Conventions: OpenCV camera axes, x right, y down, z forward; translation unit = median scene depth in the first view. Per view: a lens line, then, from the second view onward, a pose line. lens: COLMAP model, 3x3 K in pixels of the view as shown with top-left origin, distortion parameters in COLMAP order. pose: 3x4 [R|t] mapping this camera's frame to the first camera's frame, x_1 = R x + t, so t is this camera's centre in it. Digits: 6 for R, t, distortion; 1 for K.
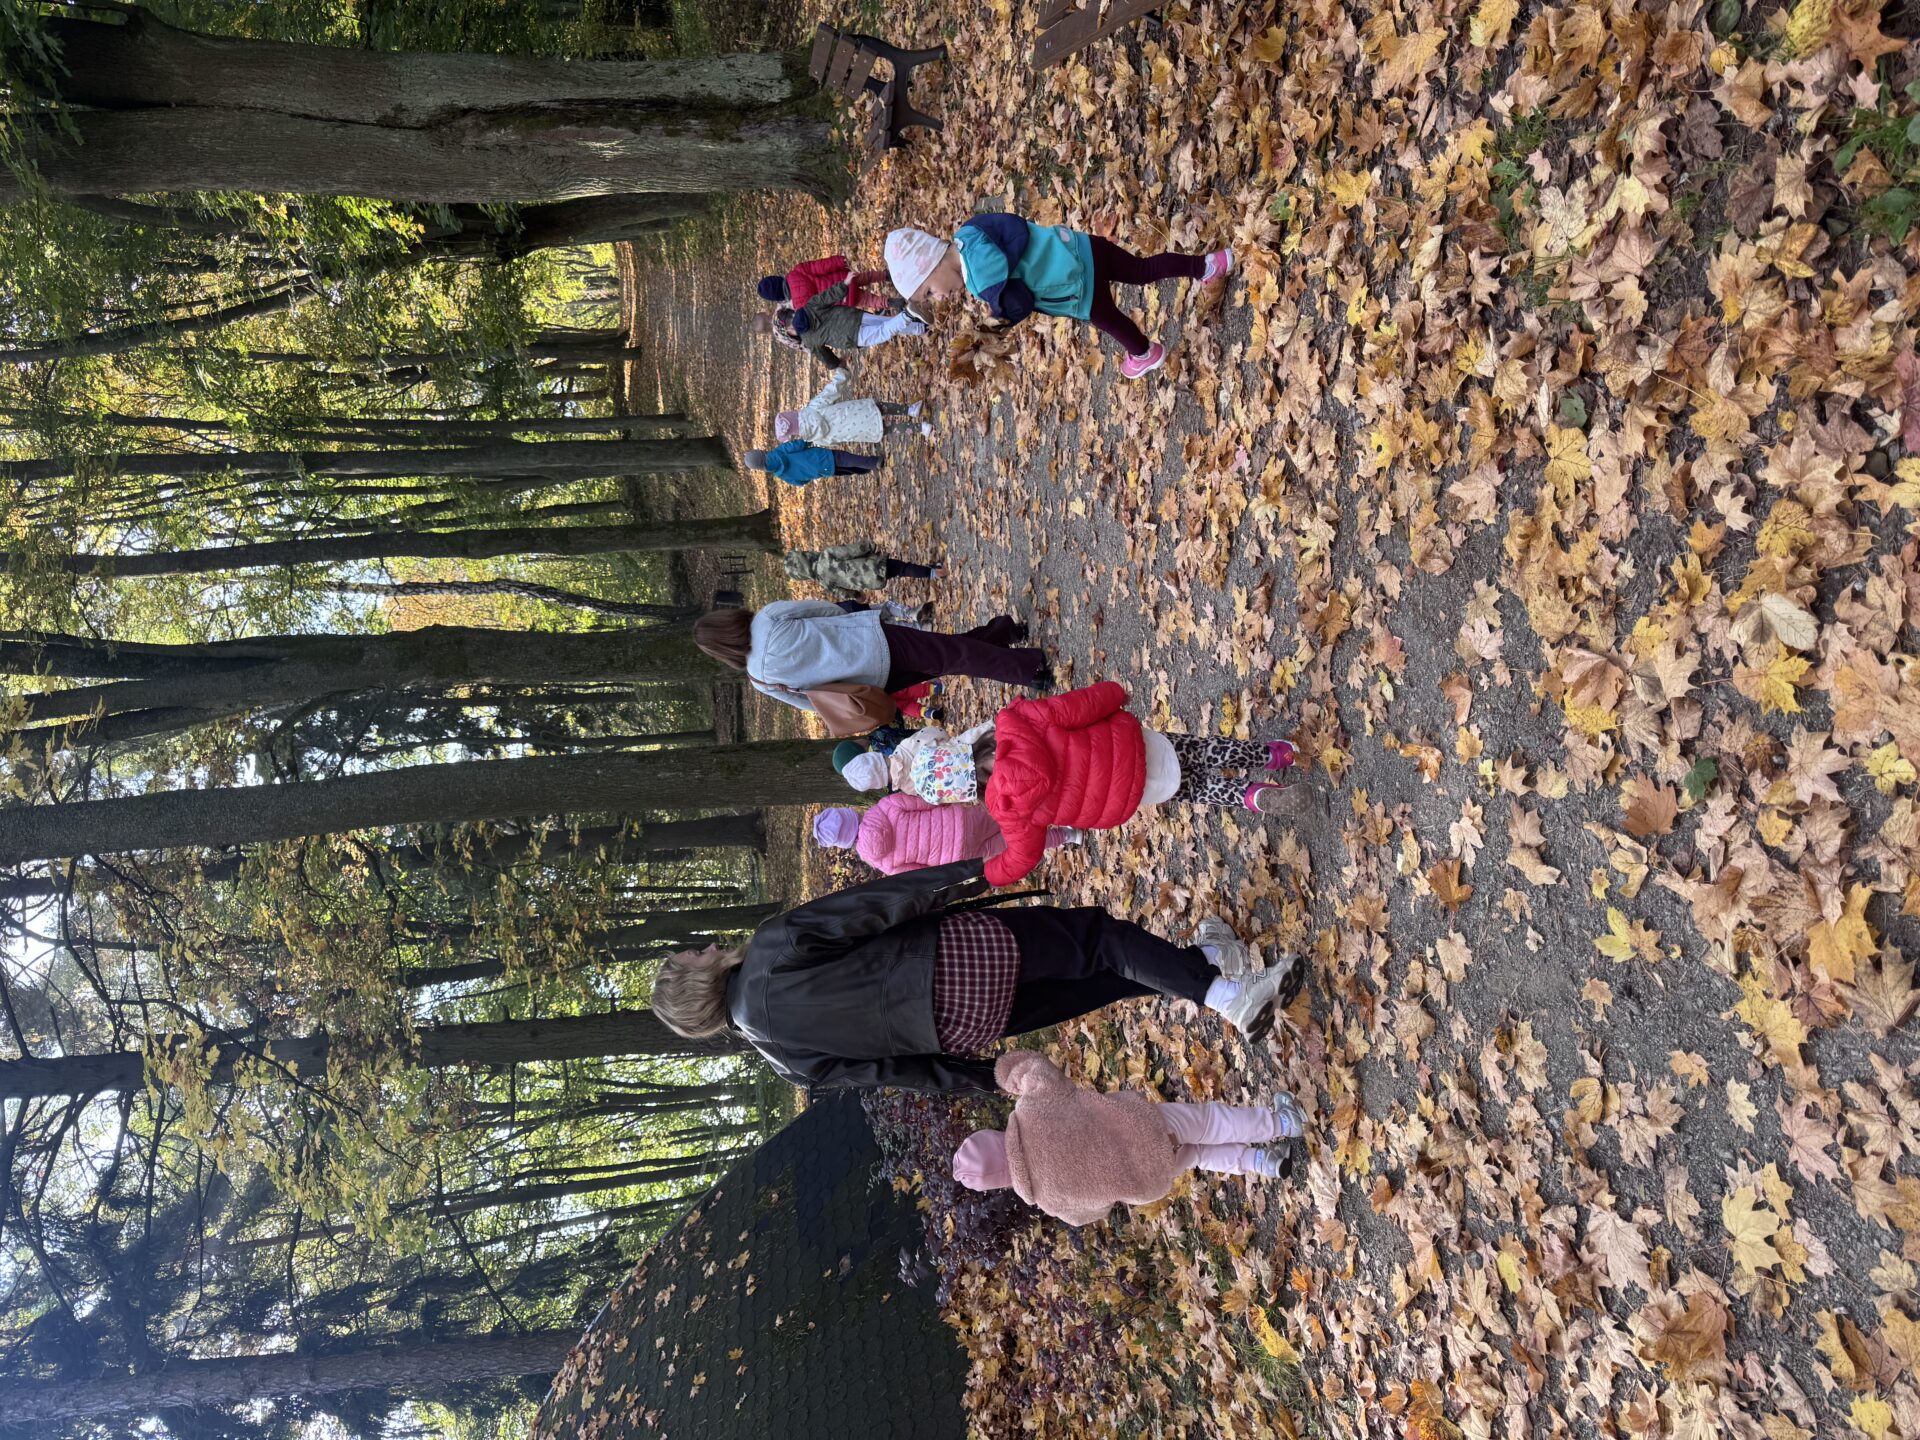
lens RADIAL K [[1363.4, 0, 958.9], [0, 1363.4, 721.5], [0, 0, 1]] dist [0.039211, -0.034852]
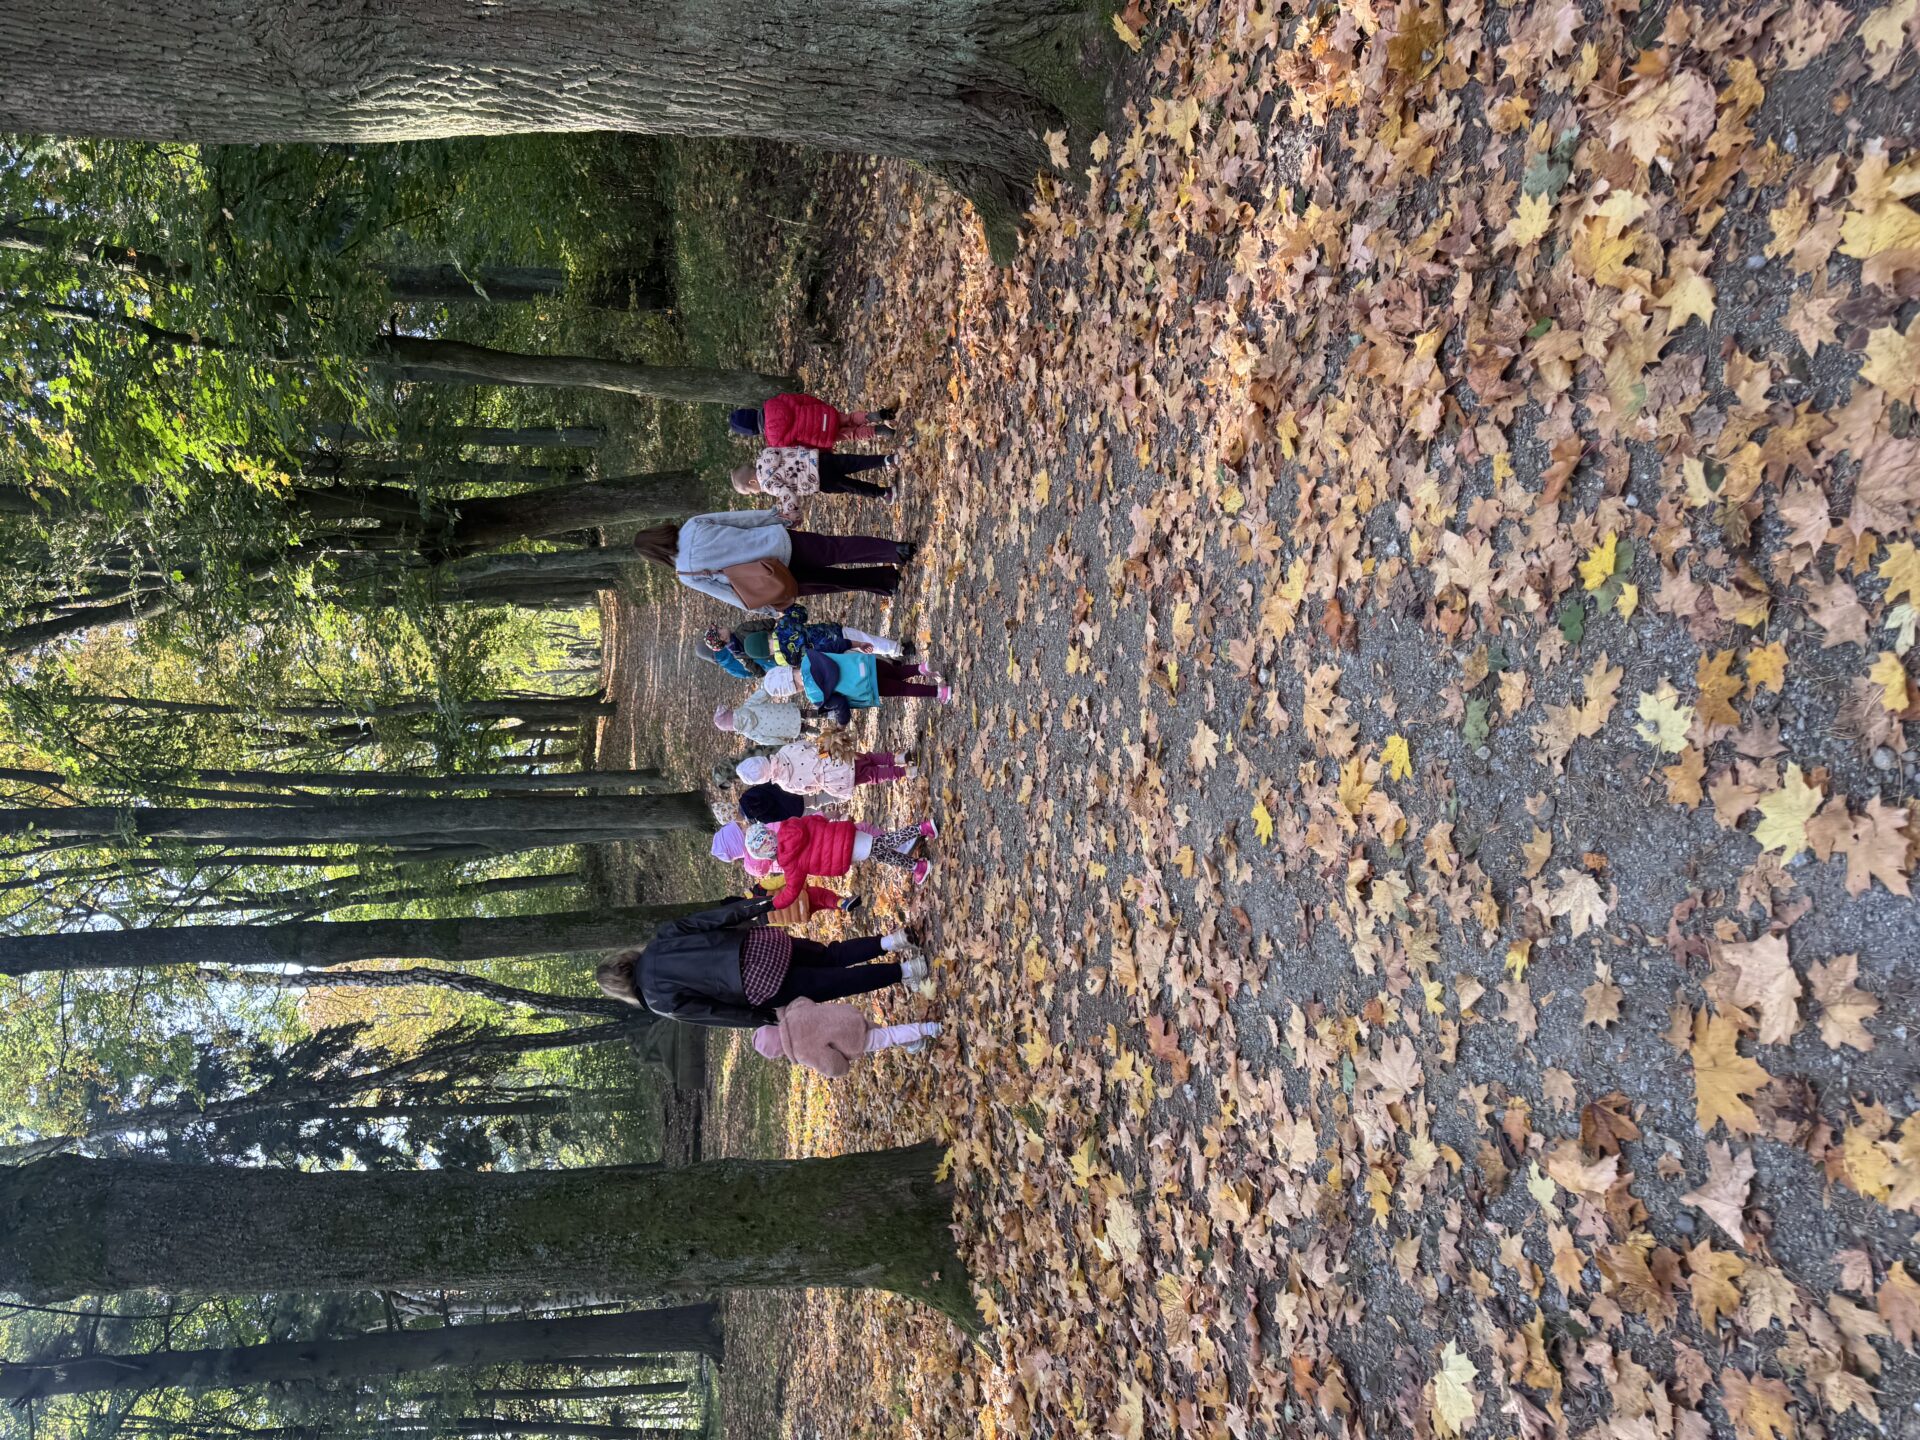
lens RADIAL K [[1363.4, 0, 972.6], [0, 1363.4, 702.7], [0, 0, 1]] dist [0.039211, -0.034852]
pose [[0.999497, 0.012580, 0.029102, -0.031458], [-0.003866, 0.959418, -0.281961, -0.027974], [-0.031469, 0.281707, 0.958984, 0.169645]]
